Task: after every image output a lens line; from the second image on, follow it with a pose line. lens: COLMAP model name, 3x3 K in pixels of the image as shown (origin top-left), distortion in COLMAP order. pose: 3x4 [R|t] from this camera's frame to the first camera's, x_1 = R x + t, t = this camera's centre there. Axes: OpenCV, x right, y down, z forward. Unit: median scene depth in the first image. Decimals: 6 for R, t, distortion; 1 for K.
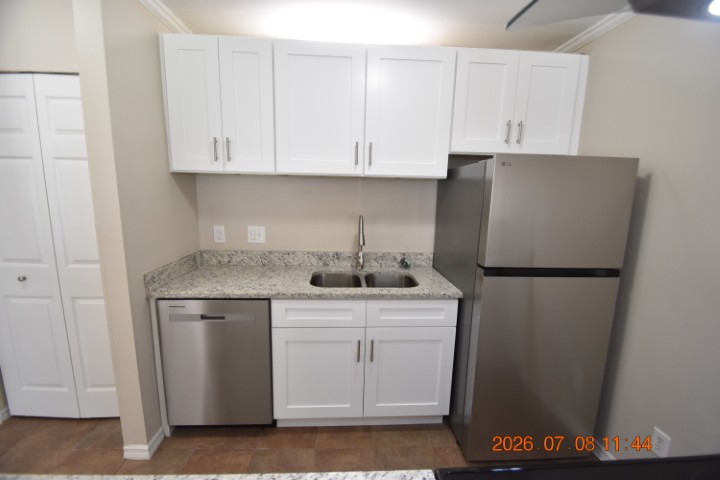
lens RADIAL K [[314.3, 0, 357.0], [0, 314.3, 241.8], [0, 0, 1]] dist [0.003830, -0.009874]
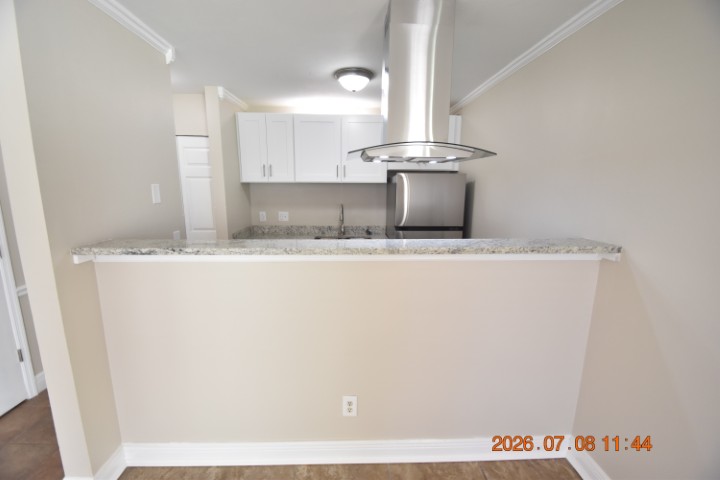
lens RADIAL K [[314.3, 0, 357.0], [0, 314.3, 241.8], [0, 0, 1]] dist [0.003830, -0.009874]
pose [[0.999669, -0.015820, -0.020304, 0.141448], [0.015885, 0.999869, 0.003061, 0.135966], [0.020253, -0.003382, 0.999789, -0.849704]]
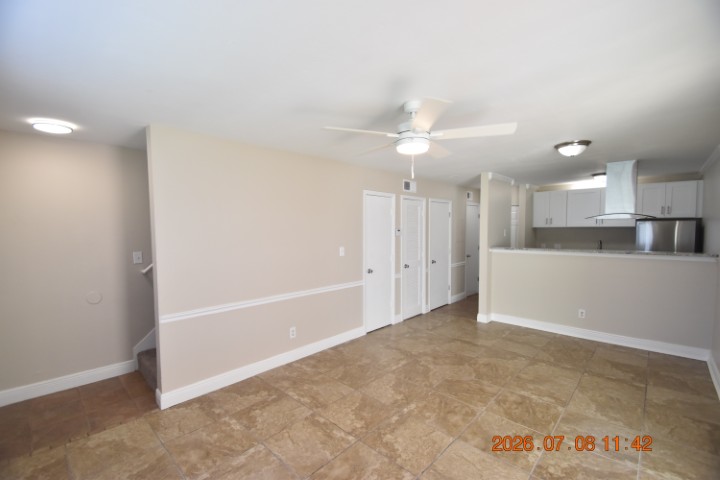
lens RADIAL K [[314.3, 0, 357.0], [0, 314.3, 241.8], [0, 0, 1]] dist [0.003830, -0.009874]
pose [[0.682023, 0.002772, -0.731326, 0.632243], [-0.104983, 0.990007, -0.094153, 0.461141], [0.723756, 0.140991, 0.675499, -2.701155]]
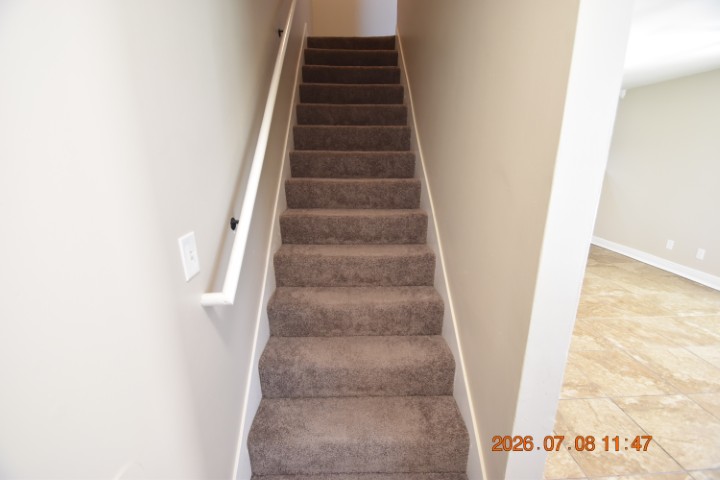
lens RADIAL K [[314.3, 0, 357.0], [0, 314.3, 241.8], [0, 0, 1]] dist [0.003830, -0.009874]
pose [[0.998488, -0.030315, -0.045858, -1.178945], [0.034331, 0.995395, 0.089500, 0.448427], [0.042934, -0.090939, 0.994931, -2.822563]]
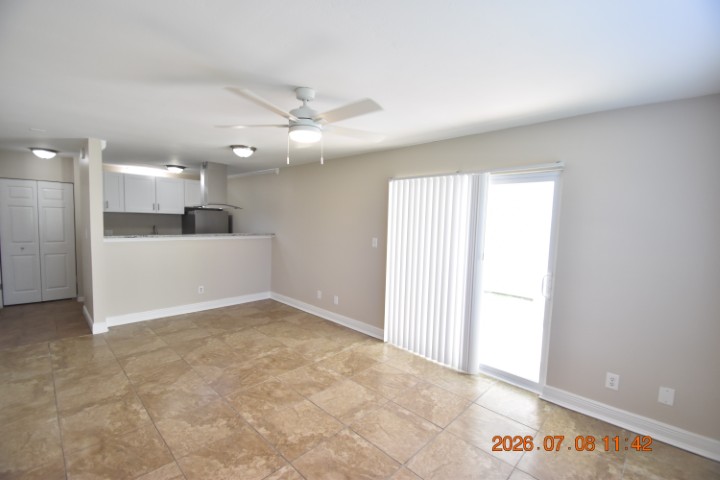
lens RADIAL K [[314.3, 0, 357.0], [0, 314.3, 241.8], [0, 0, 1]] dist [0.003830, -0.009874]
pose [[0.735995, -0.049526, 0.675173, -0.657650], [0.106480, 0.993376, -0.043205, 0.447265], [-0.668561, 0.103691, 0.736393, -2.755324]]
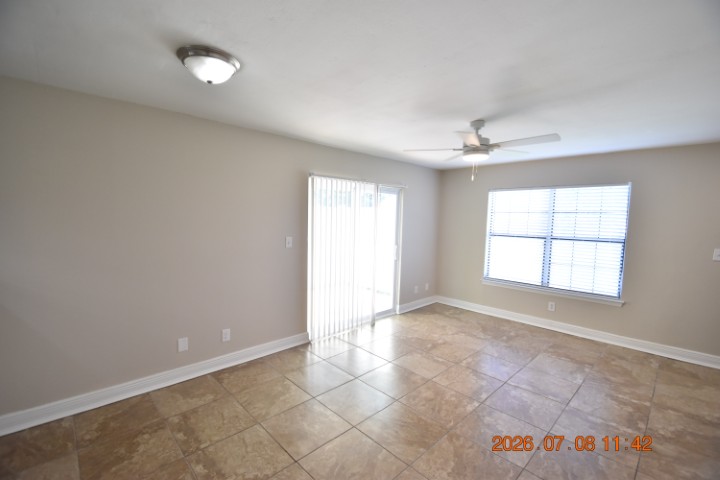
lens RADIAL K [[314.3, 0, 357.0], [0, 314.3, 241.8], [0, 0, 1]] dist [0.003830, -0.009874]
pose [[-0.647051, -0.094300, 0.756593, -0.796589], [0.097903, 0.973831, 0.205105, 0.044826], [-0.756135, 0.206786, -0.620886, -0.518087]]
